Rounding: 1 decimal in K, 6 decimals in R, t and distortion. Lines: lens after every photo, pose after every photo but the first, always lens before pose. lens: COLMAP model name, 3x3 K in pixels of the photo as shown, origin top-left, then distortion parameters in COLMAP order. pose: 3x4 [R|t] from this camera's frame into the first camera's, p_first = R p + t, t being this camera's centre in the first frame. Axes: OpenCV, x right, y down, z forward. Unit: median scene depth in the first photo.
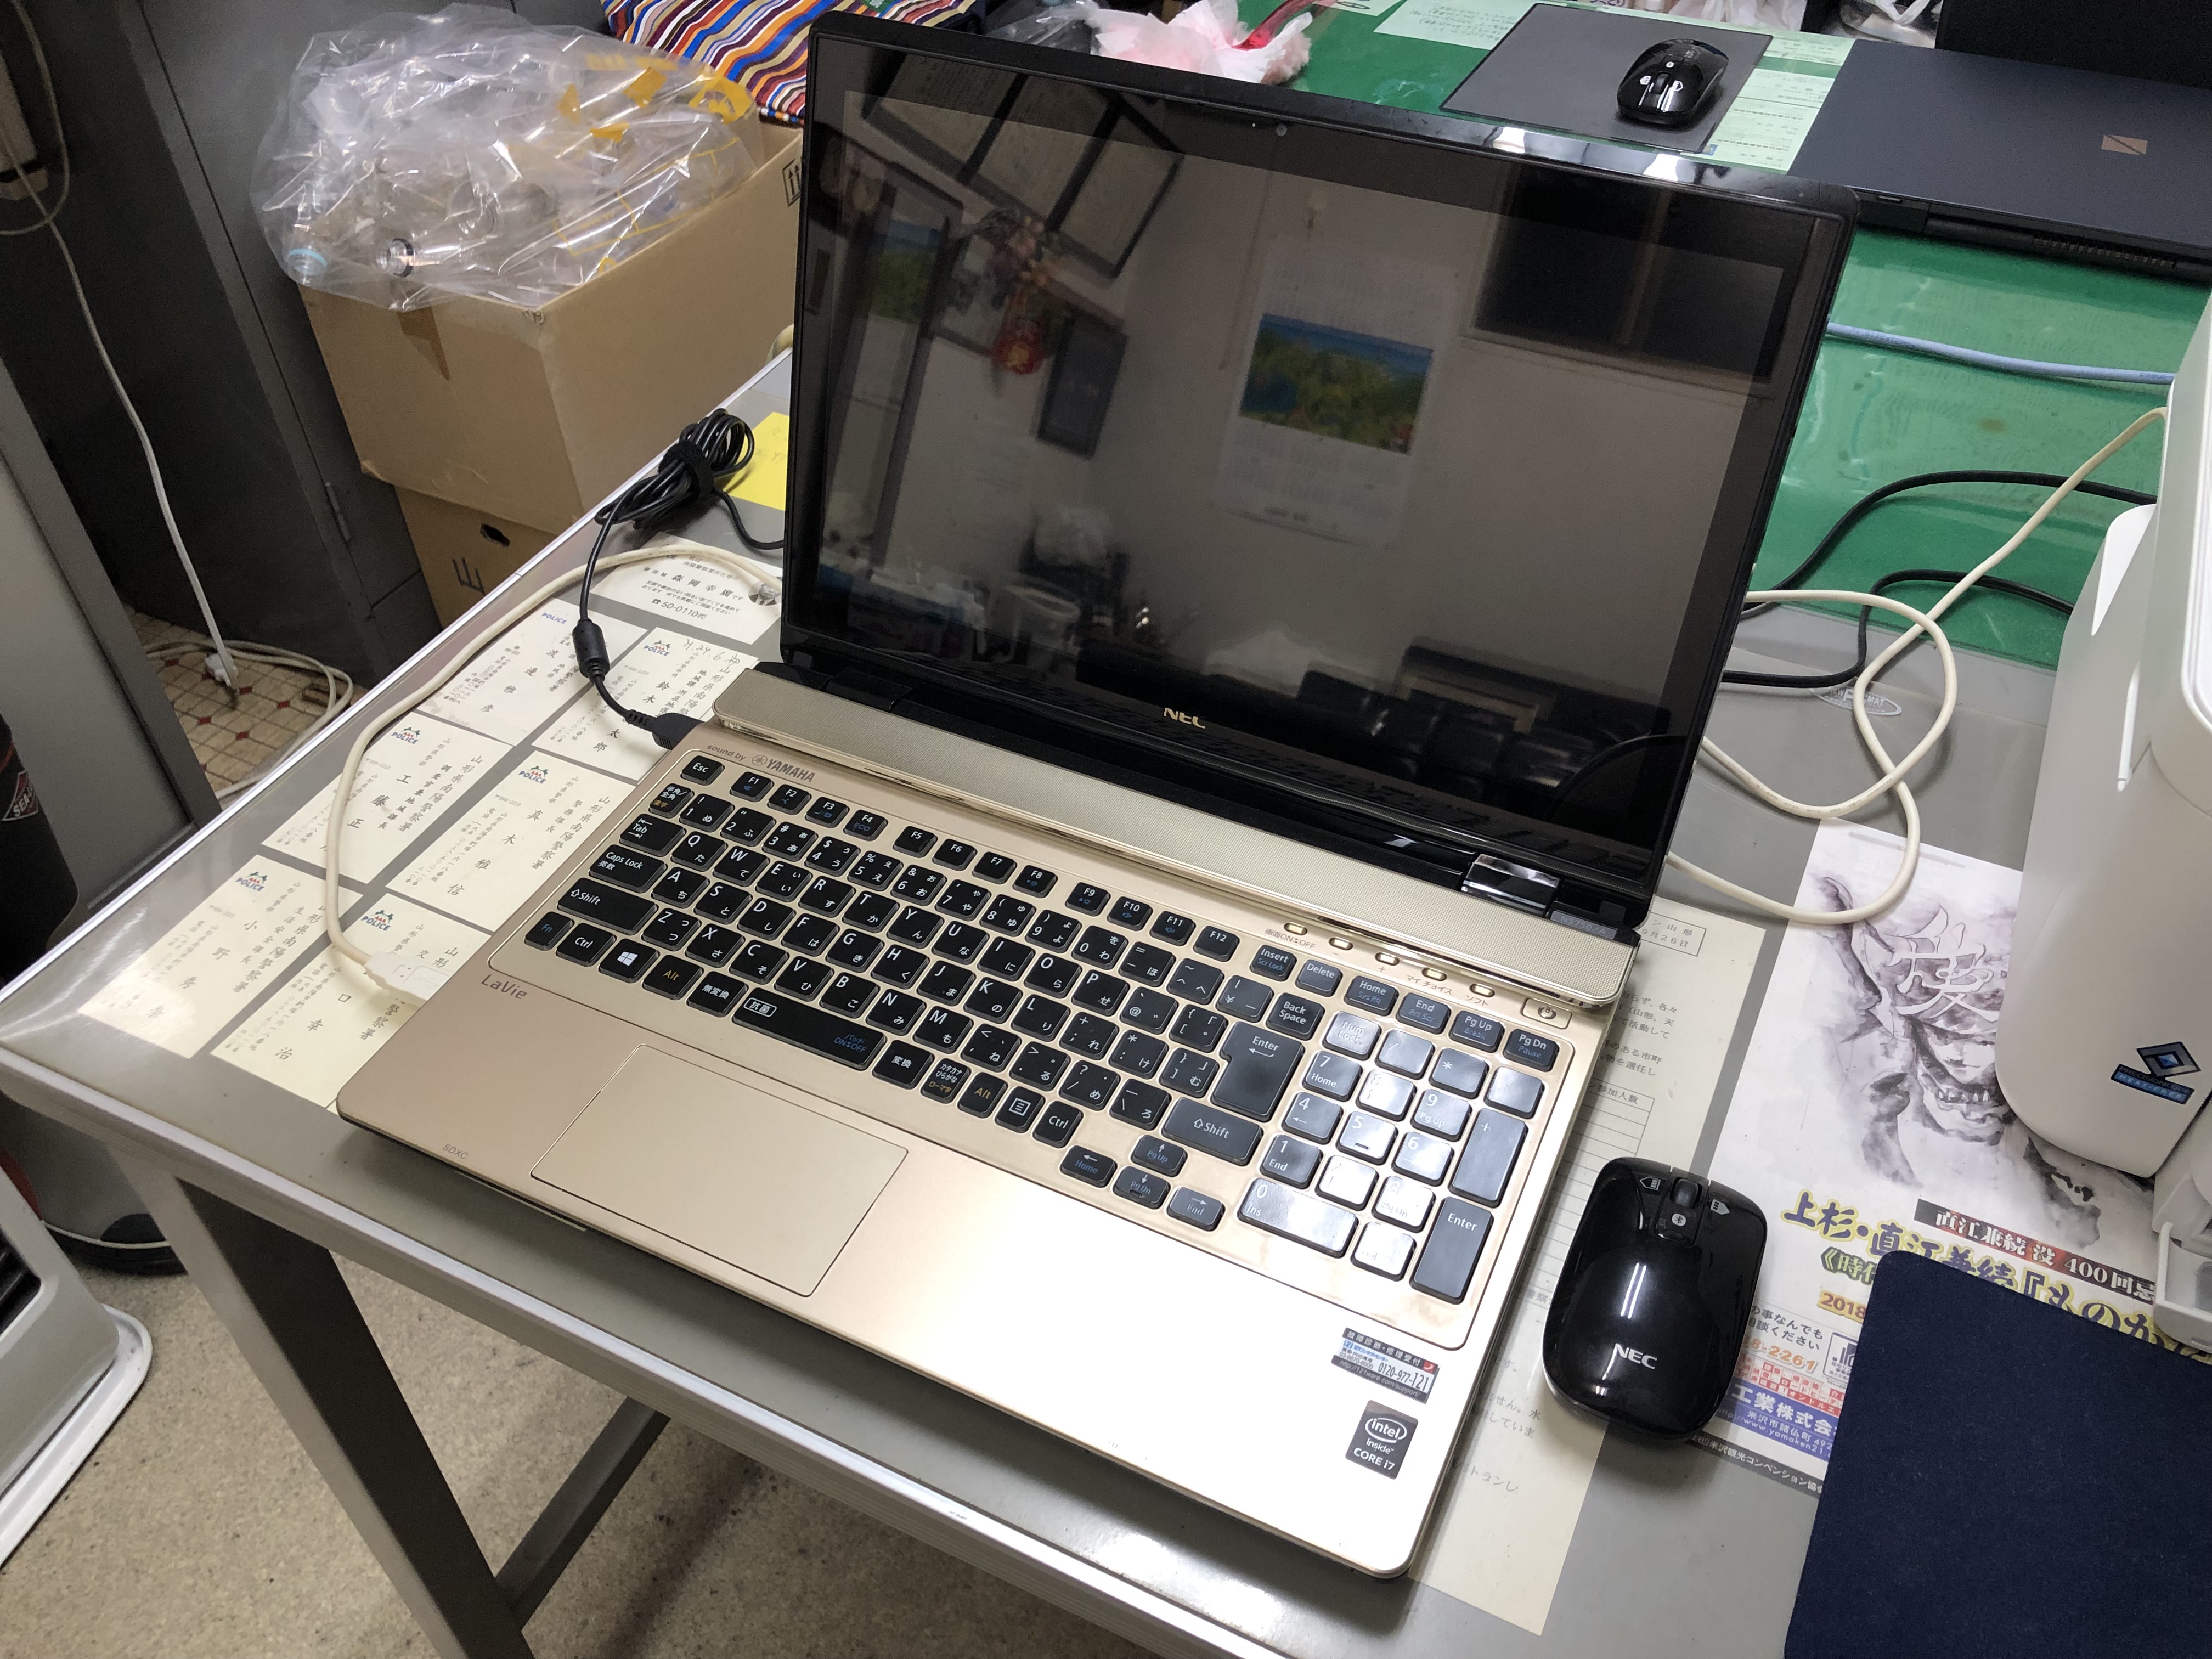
lens RADIAL K [[1780.9, 0, 1106.0], [0, 1780.9, 837.4], [0, 0, 1]] dist [-0.027159, -0.006075]
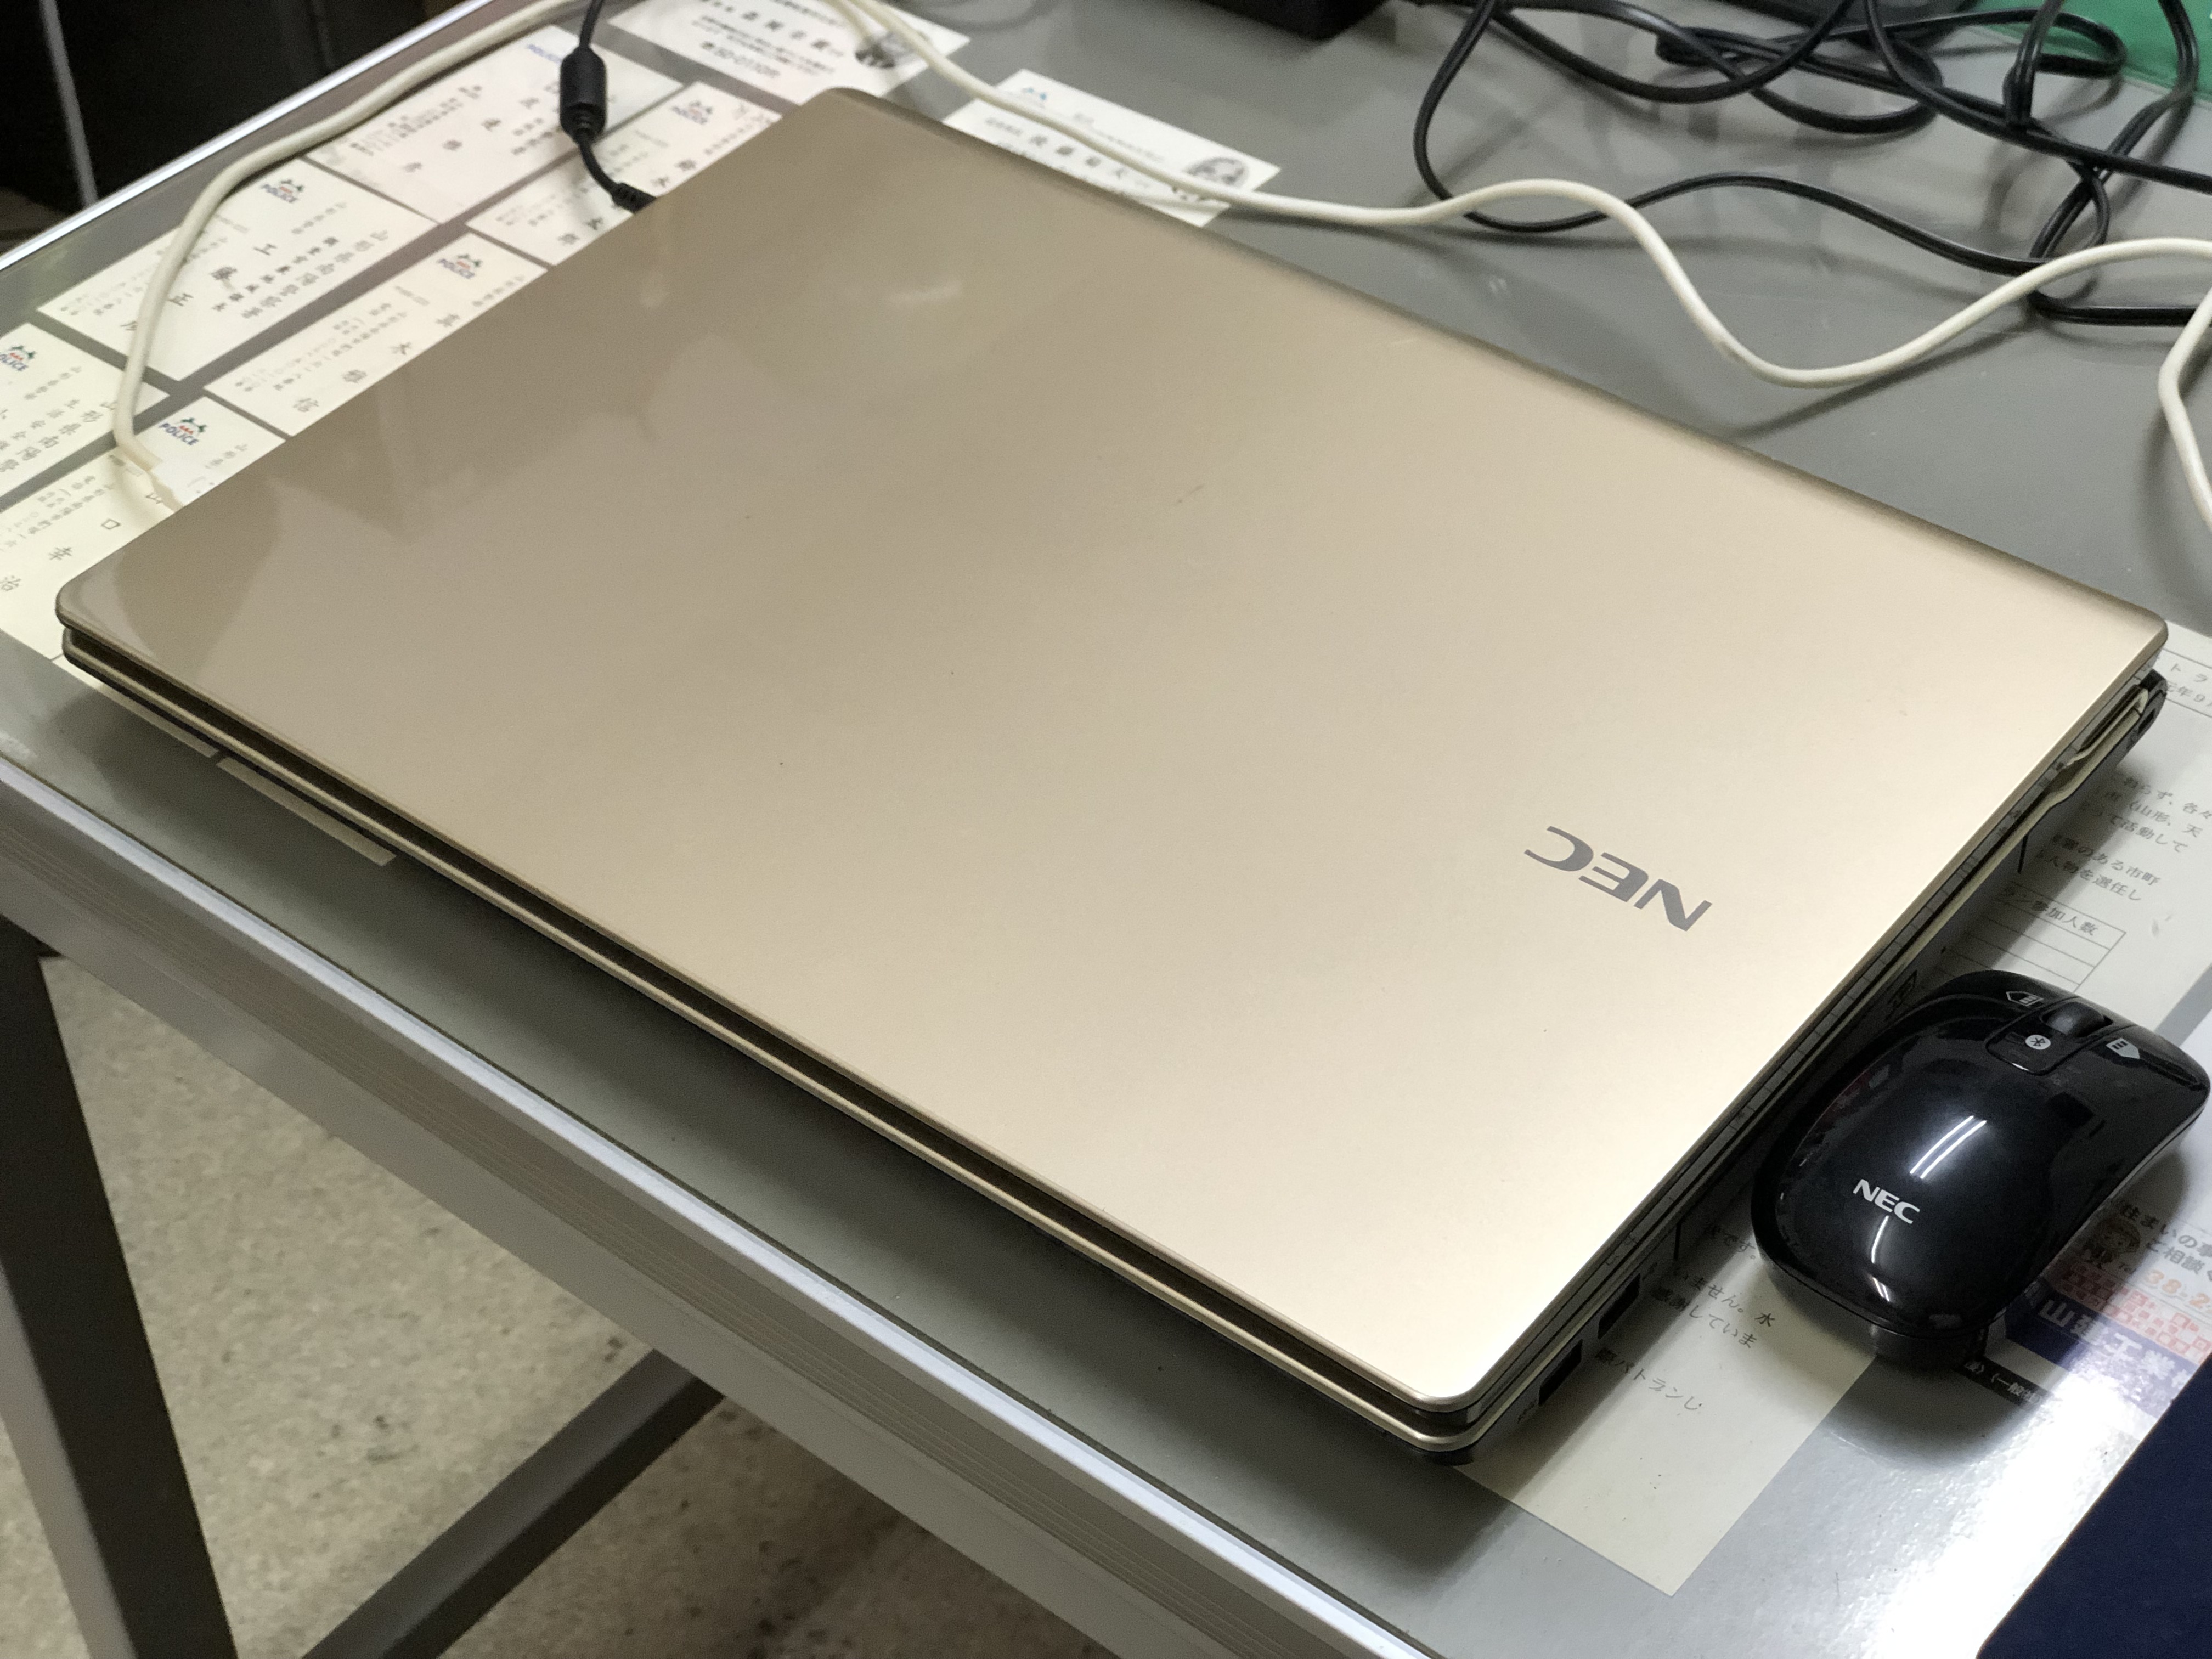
lens RADIAL K [[3551.3, 0, 1107.6], [0, 3551.3, 826.2], [0, 0, 1]] dist [-0.005507, -0.030679]
pose [[0.972874, 0.136936, -0.186455, 0.155109], [-0.143074, 0.989514, -0.019805, 0.146377], [0.181788, 0.045944, 0.982264, -0.175198]]
